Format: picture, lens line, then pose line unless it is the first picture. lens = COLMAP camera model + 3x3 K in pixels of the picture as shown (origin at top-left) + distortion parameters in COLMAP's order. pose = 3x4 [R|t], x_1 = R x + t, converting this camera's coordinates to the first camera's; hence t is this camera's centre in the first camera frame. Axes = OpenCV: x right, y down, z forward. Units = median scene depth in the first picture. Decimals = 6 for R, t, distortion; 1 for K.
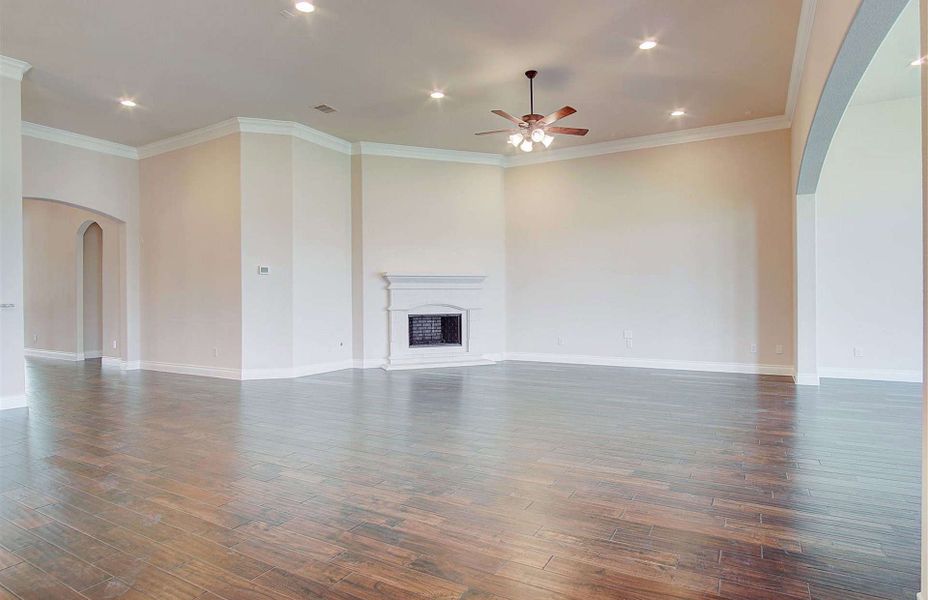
lens RADIAL K [[505.9, 0, 465.2], [0, 505.9, 297.7], [0, 0, 1]] dist [-0.021447, 0.002612]
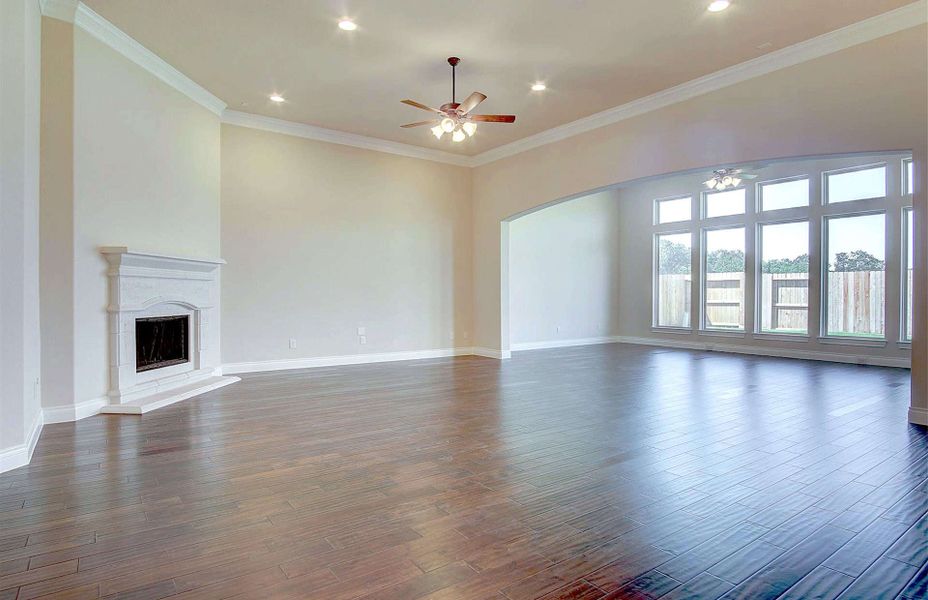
lens RADIAL K [[505.9, 0, 463.8], [0, 505.9, 303.4], [0, 0, 1]] dist [-0.021447, 0.002612]
pose [[0.409310, -0.002963, 0.912390, -0.507786], [-0.008915, 0.999934, 0.007246, 0.007764], [-0.912352, -0.011100, 0.409257, 0.400030]]
